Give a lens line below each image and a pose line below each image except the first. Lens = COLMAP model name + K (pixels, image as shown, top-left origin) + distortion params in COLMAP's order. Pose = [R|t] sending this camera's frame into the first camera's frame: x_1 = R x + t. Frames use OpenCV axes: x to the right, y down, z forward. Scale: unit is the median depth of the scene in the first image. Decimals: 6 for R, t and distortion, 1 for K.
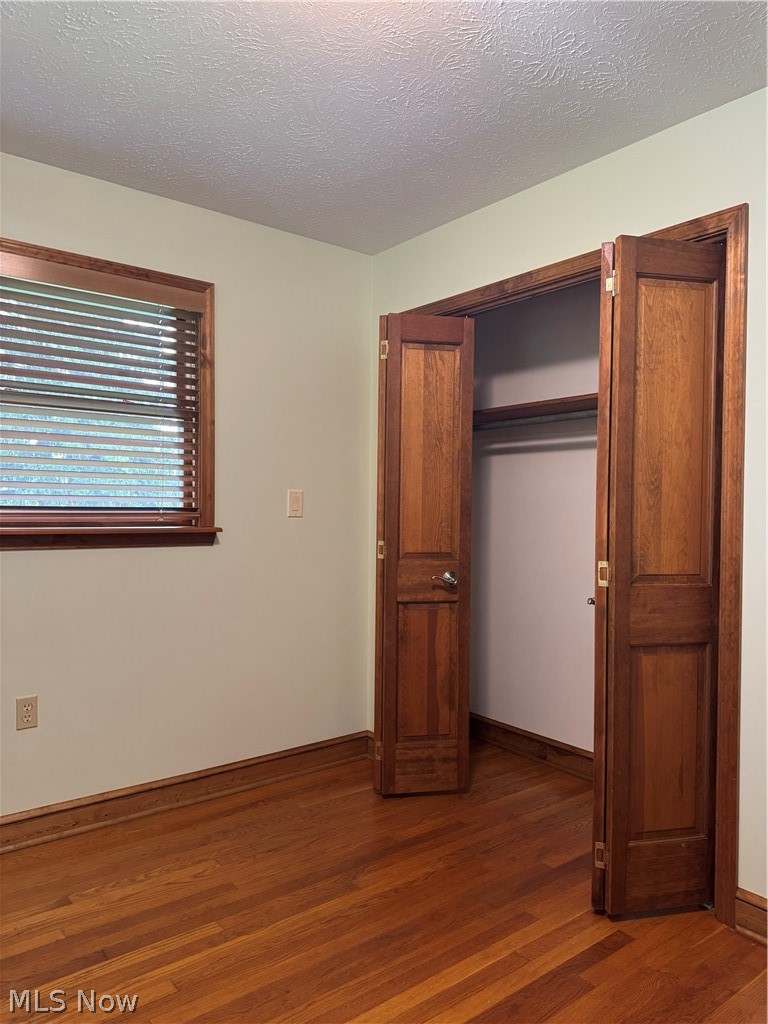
lens RADIAL K [[718.1, 0, 377.4], [0, 718.1, 509.6], [0, 0, 1]] dist [0.003113, -0.001219]
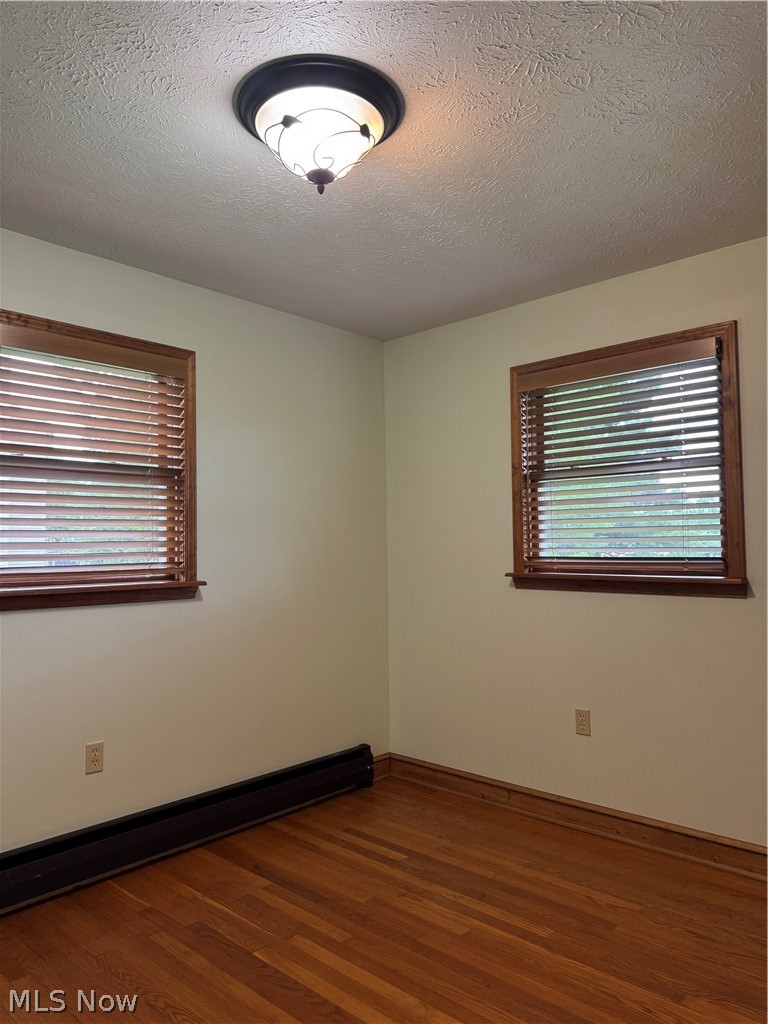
lens RADIAL K [[718.1, 0, 377.4], [0, 718.1, 509.6], [0, 0, 1]] dist [0.003113, -0.001219]
pose [[0.170106, -0.060027, -0.983596, 0.771628], [0.012388, 0.998194, -0.058775, -0.019708], [0.985348, -0.002187, 0.170542, 0.475186]]
